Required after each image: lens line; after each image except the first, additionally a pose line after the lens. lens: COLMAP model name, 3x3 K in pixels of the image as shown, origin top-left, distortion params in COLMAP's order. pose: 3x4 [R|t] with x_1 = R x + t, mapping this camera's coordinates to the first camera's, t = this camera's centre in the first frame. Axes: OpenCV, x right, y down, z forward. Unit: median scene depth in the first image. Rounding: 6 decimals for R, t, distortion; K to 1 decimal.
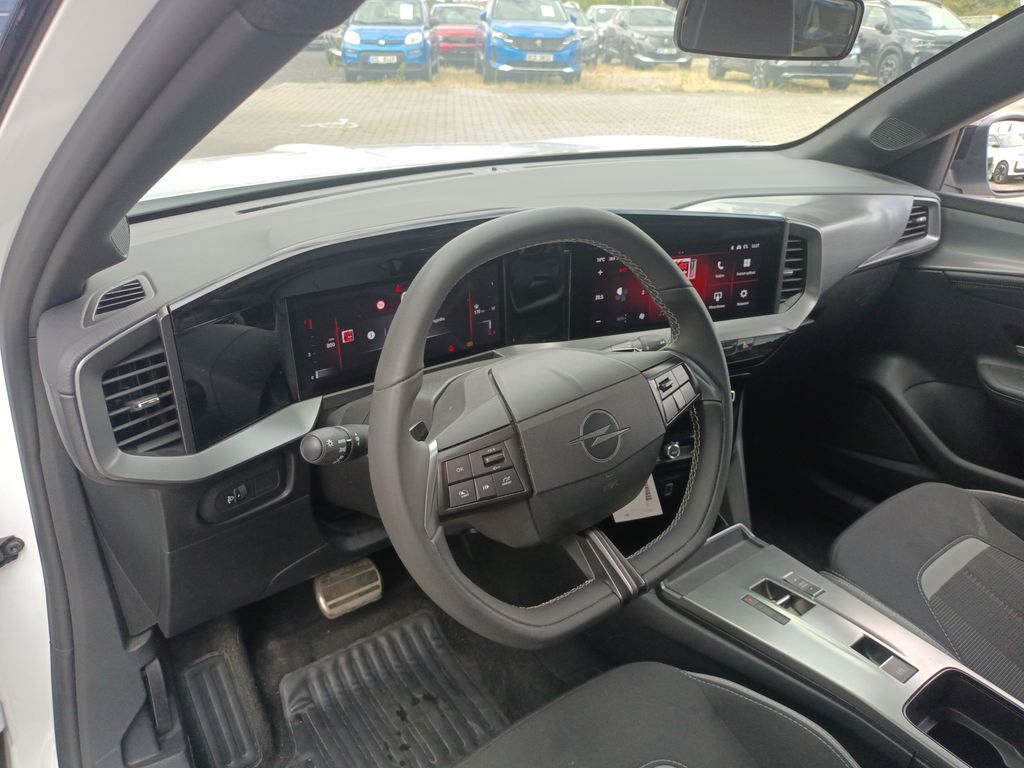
lens RADIAL K [[740.2, 0, 512.0], [0, 740.2, 384.0], [0, 0, 1]] dist [0.005765, -0.002089]
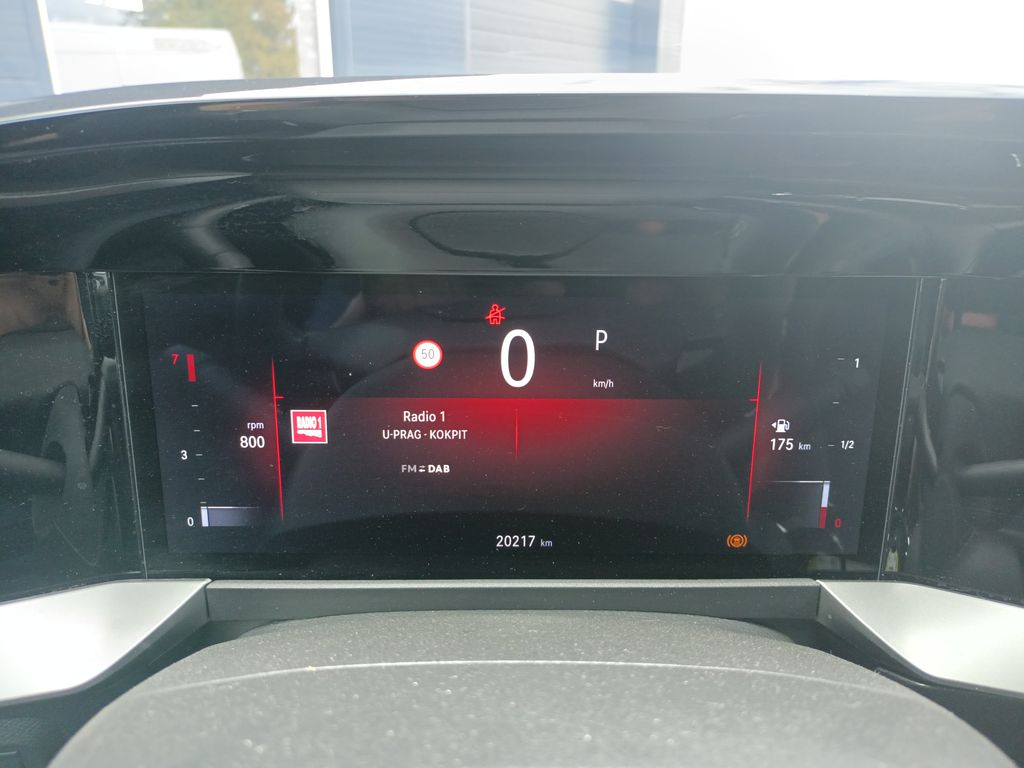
lens RADIAL K [[740.2, 0, 512.0], [0, 740.2, 384.0], [0, 0, 1]] dist [0.005765, -0.002089]
pose [[0.789109, 0.116346, -0.603133, 0.042906], [-0.241113, 0.961760, -0.129935, -0.048912], [0.564952, 0.247956, 0.786986, 0.618726]]
